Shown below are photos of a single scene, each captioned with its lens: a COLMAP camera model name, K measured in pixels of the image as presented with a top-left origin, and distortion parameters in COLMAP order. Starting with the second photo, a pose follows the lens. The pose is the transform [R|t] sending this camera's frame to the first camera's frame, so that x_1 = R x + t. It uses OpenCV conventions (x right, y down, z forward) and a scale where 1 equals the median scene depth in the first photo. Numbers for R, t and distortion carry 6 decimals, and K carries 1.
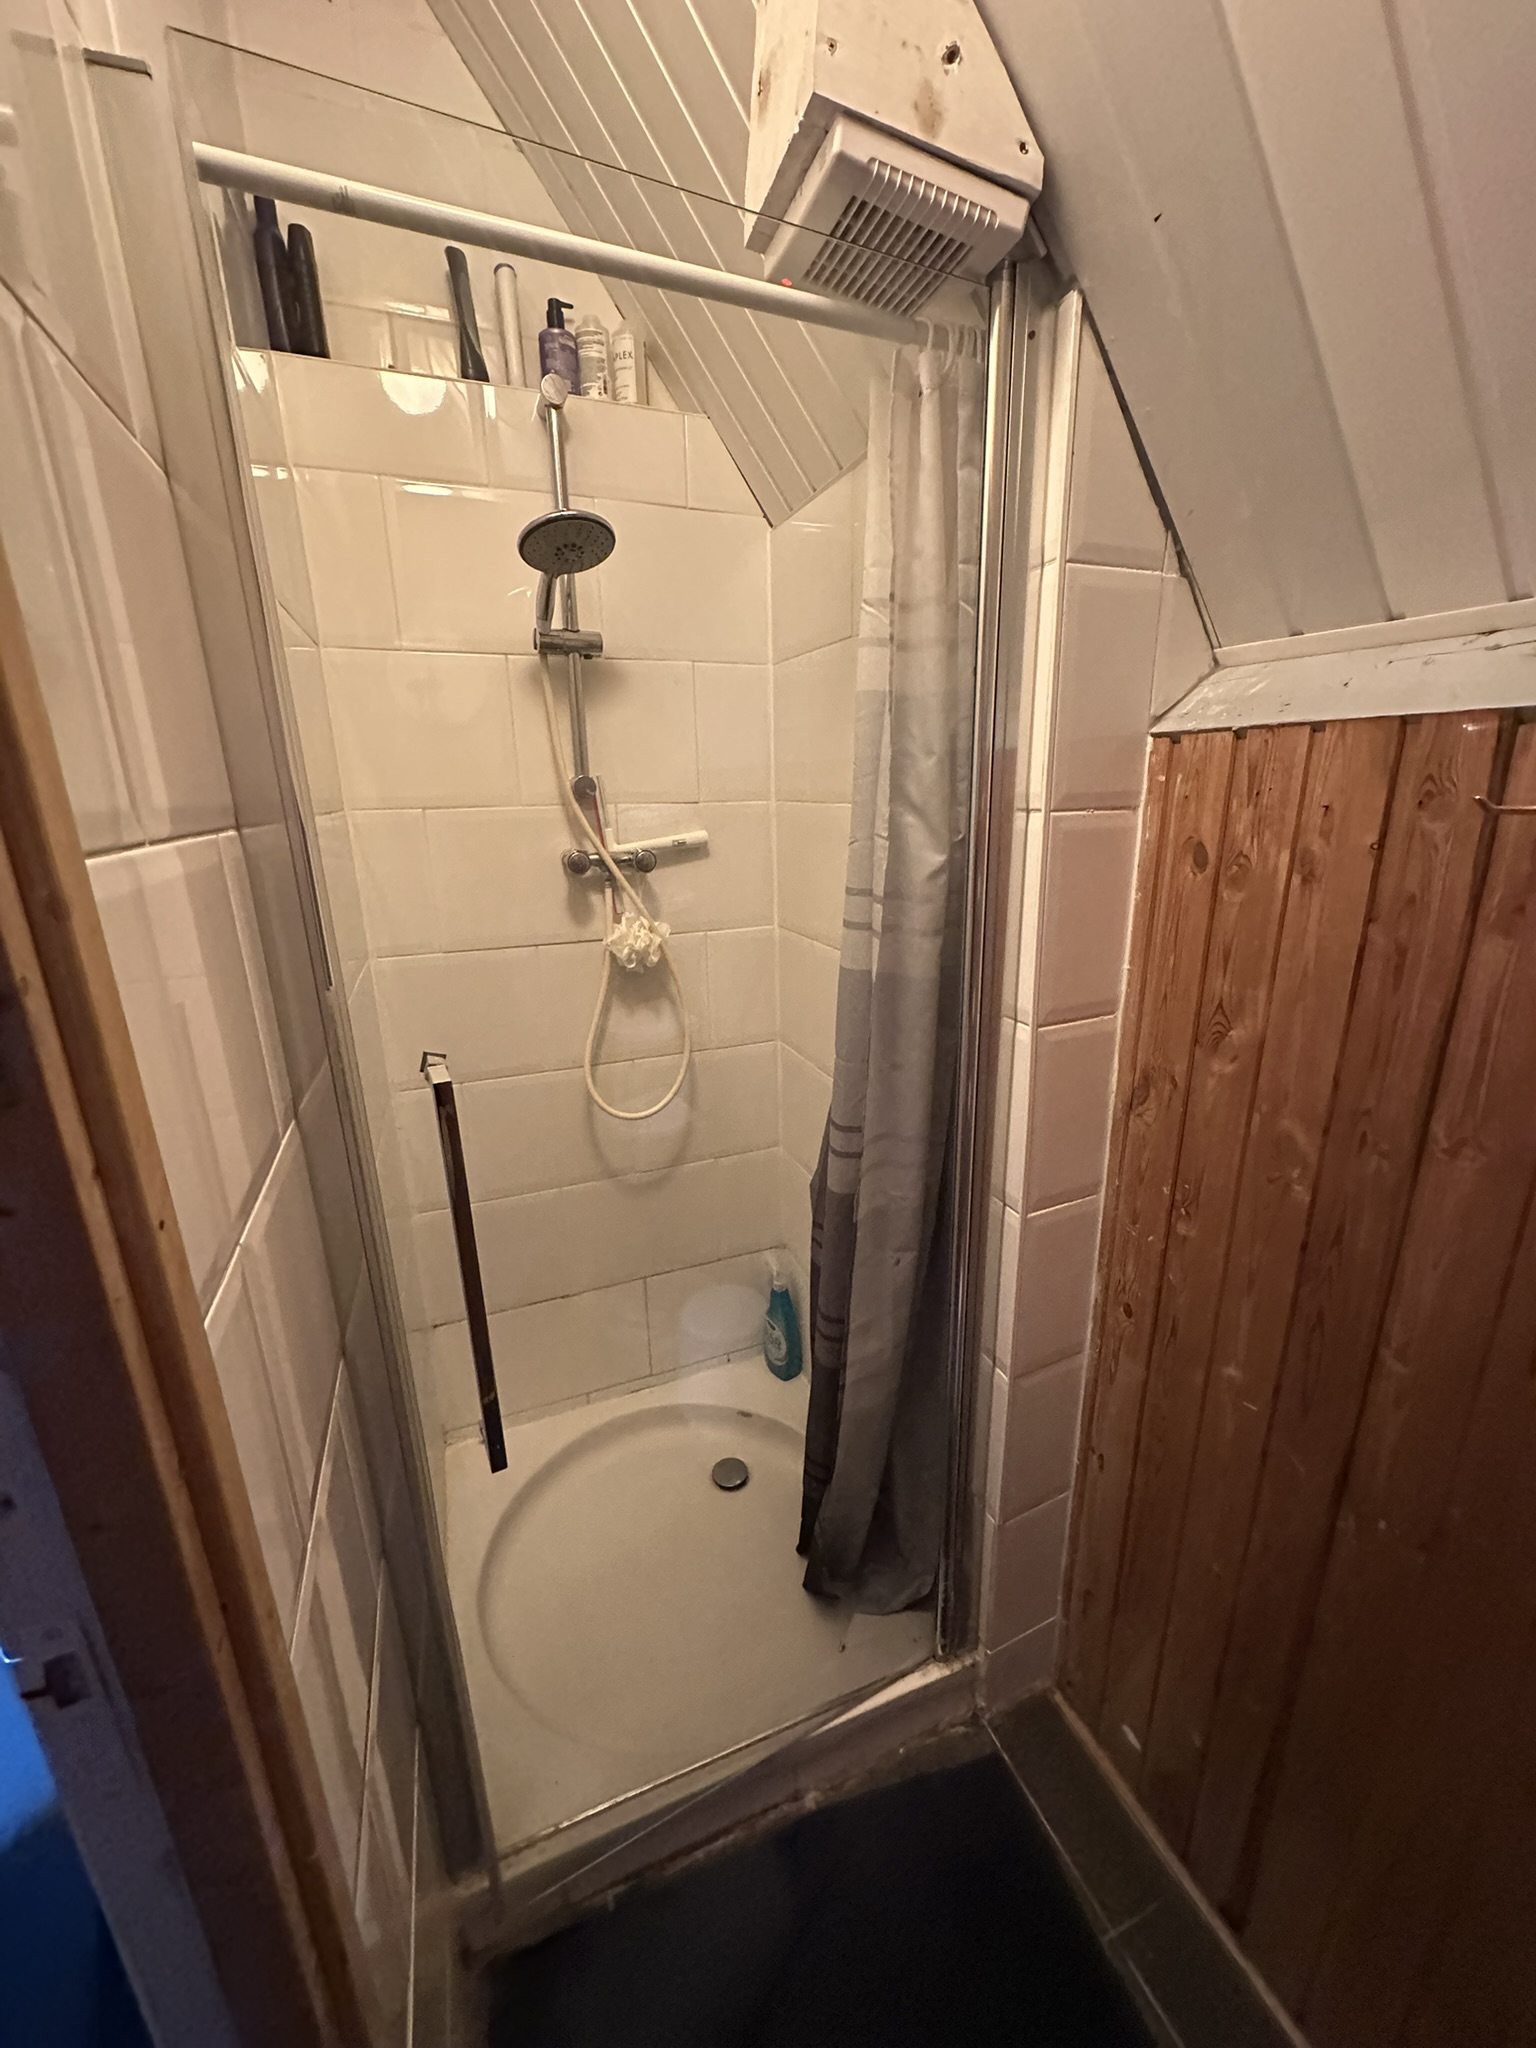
lens RADIAL K [[813.6, 0, 771.0], [0, 813.6, 1019.6], [0, 0, 1]] dist [0.001358, -0.000379]
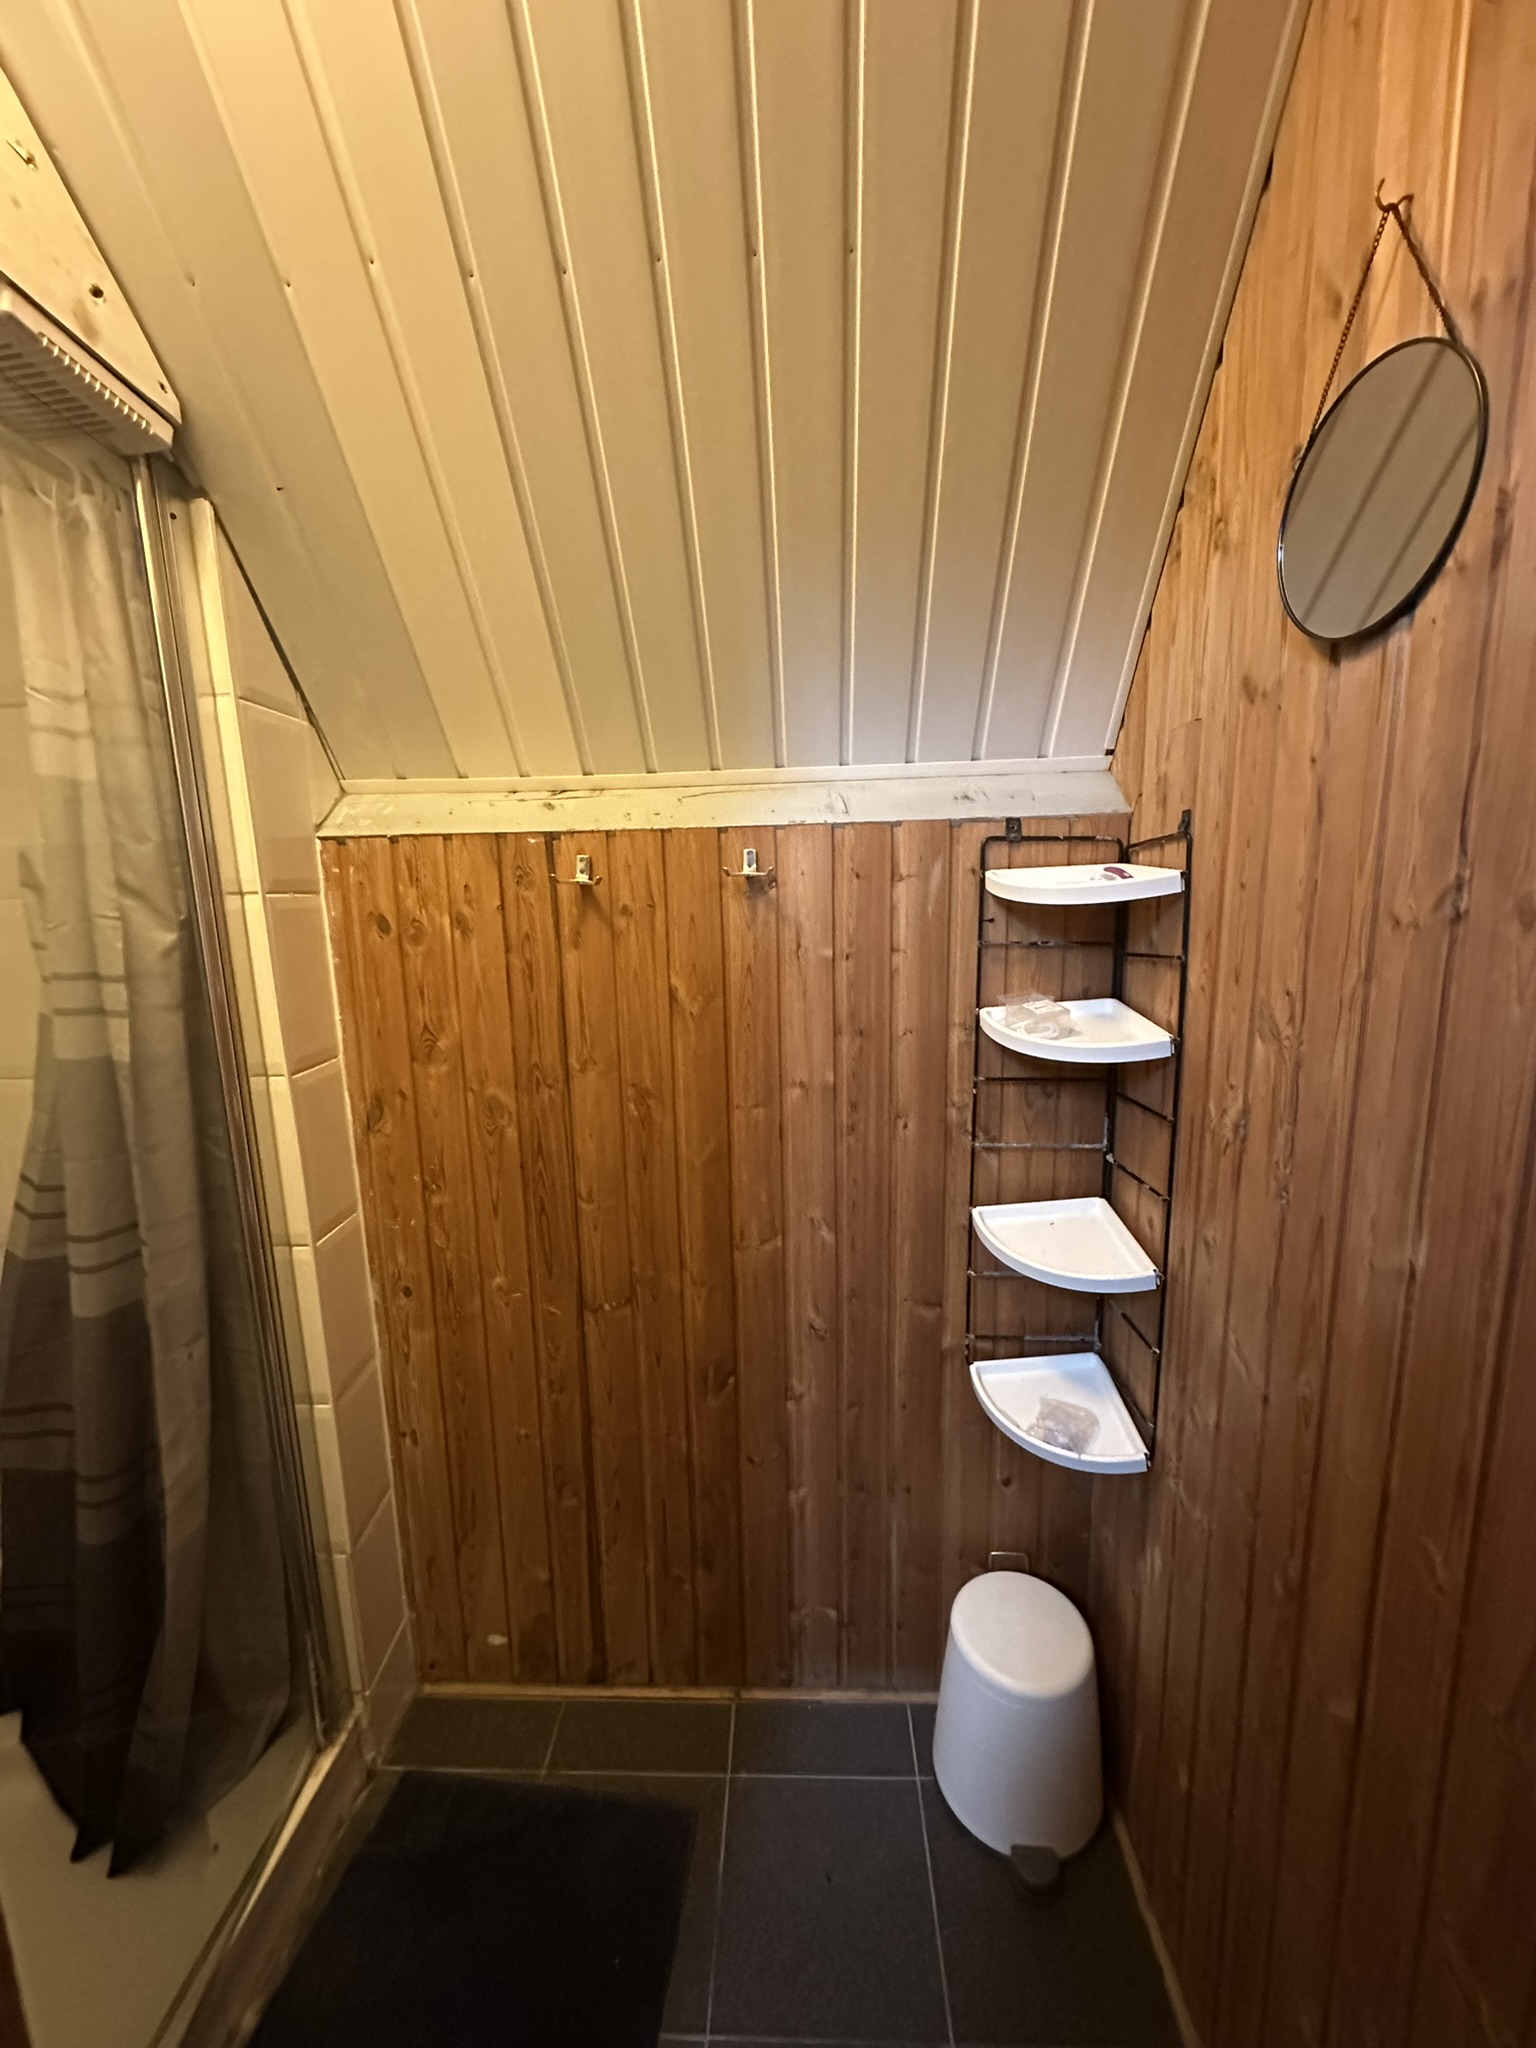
lens RADIAL K [[813.6, 0, 771.0], [0, 813.6, 1019.6], [0, 0, 1]] dist [0.001358, -0.000379]
pose [[0.410067, -0.135967, 0.901864, -0.459936], [0.272346, 0.961966, 0.021196, 0.101090], [-0.870444, 0.236927, 0.431500, -0.124506]]
